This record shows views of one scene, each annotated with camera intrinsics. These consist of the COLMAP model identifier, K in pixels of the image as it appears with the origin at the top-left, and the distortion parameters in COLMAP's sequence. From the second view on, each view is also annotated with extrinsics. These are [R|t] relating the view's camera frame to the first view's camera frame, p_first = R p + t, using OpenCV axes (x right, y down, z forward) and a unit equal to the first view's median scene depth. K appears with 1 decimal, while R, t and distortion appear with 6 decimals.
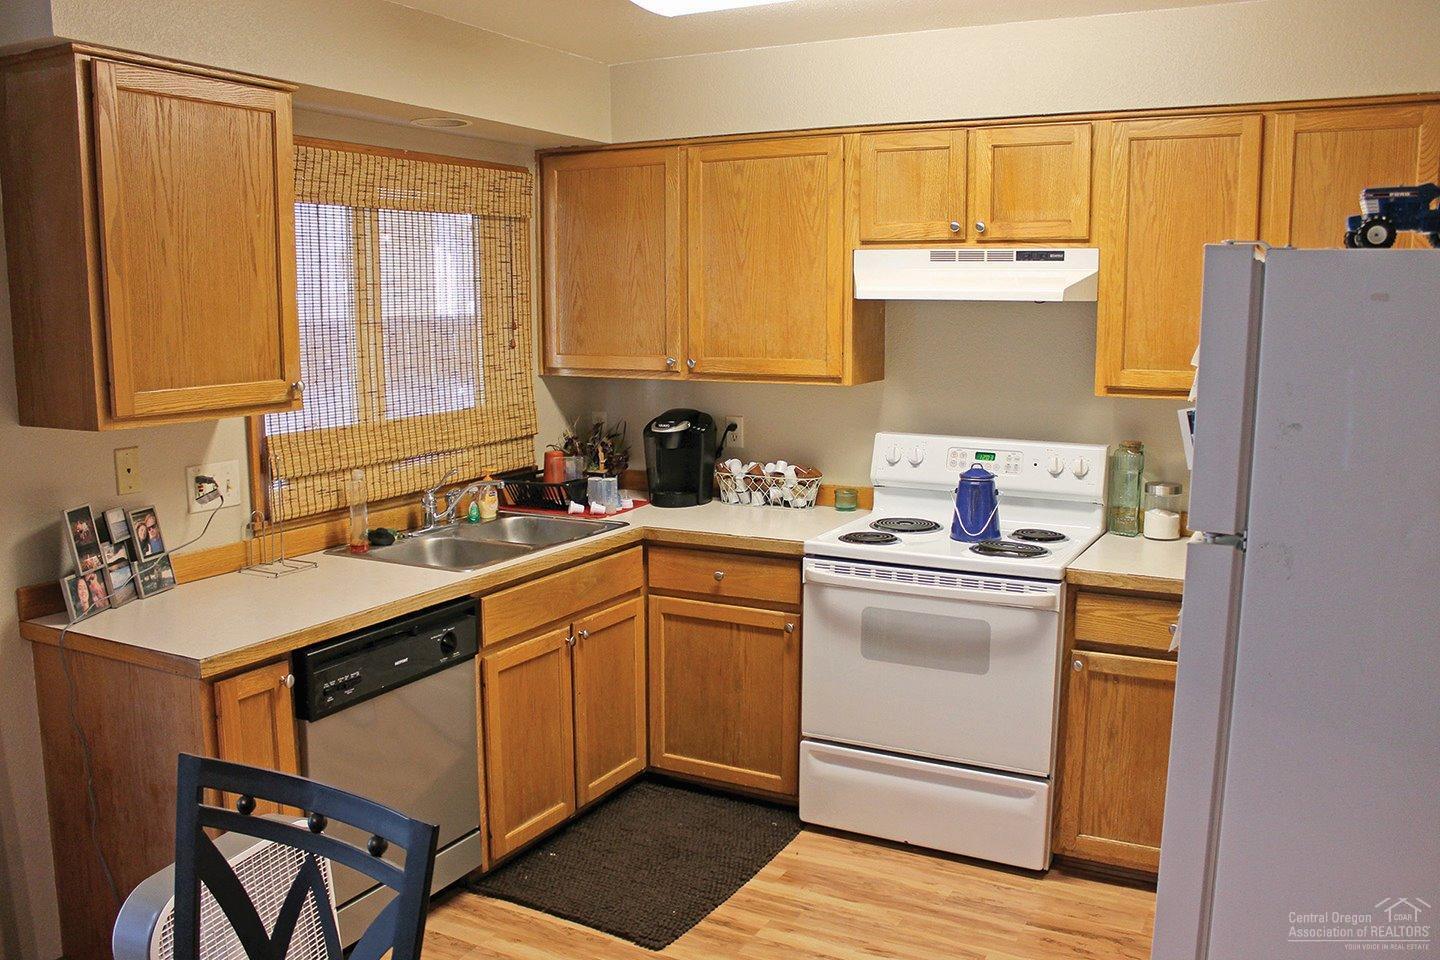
lens RADIAL K [[1248.5, 0, 723.8], [0, 1248.5, 474.9], [0, 0, 1]] dist [-0.126225, 0.126518]
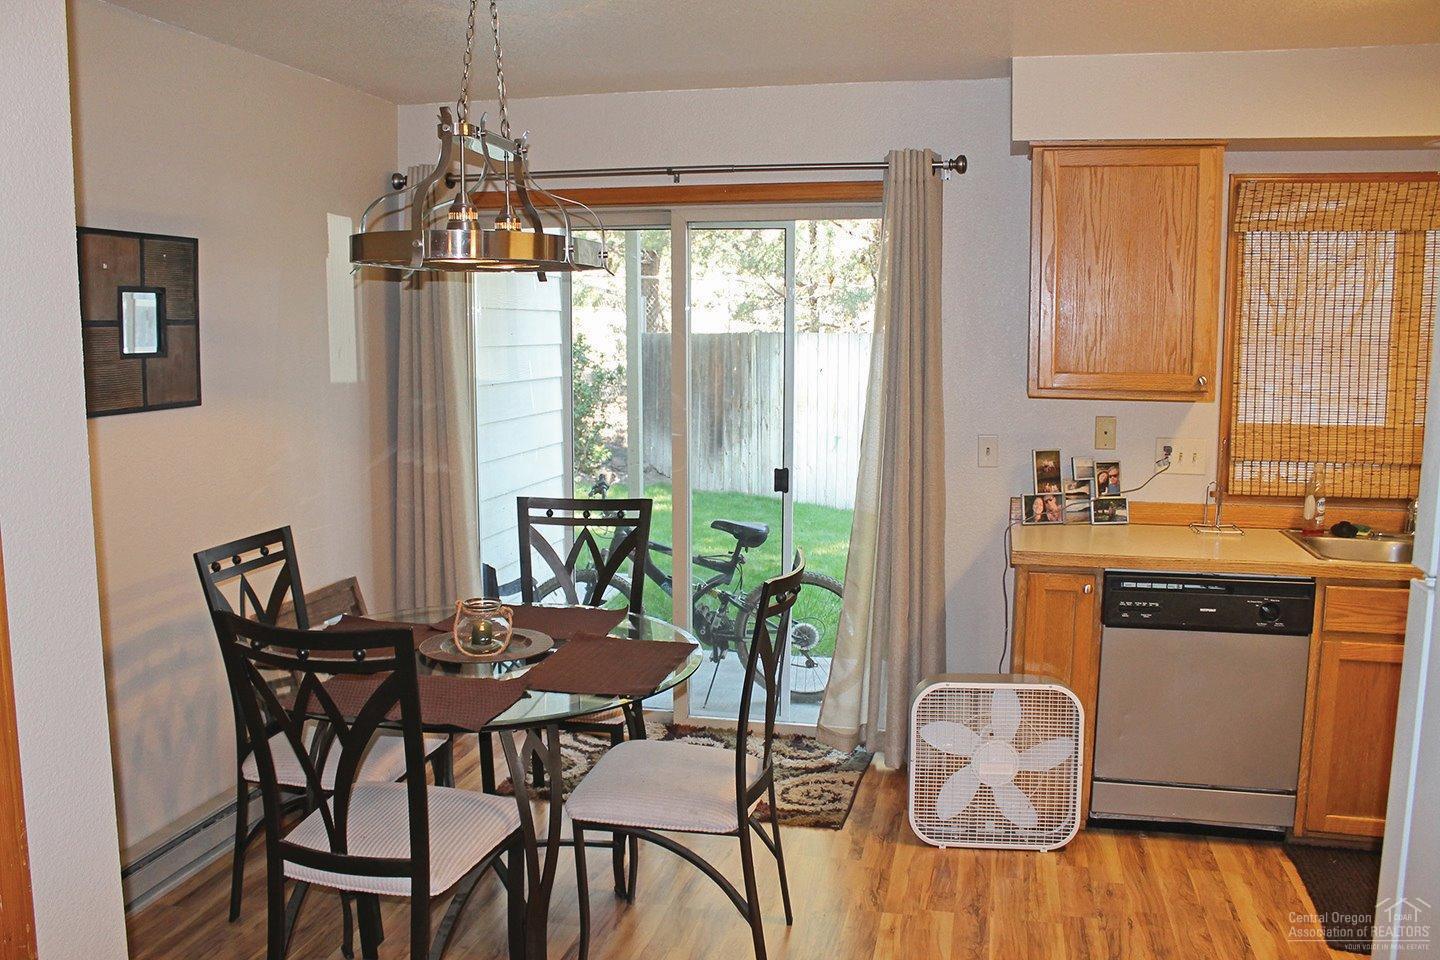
lens RADIAL K [[1248.5, 0, 715.3], [0, 1248.5, 480.0], [0, 0, 1]] dist [-0.126225, 0.126518]
pose [[0.236910, 0.118793, -0.964242, 0.758461], [-0.142082, 0.986062, 0.086572, -0.009254], [0.961086, 0.116492, 0.250486, 0.220919]]
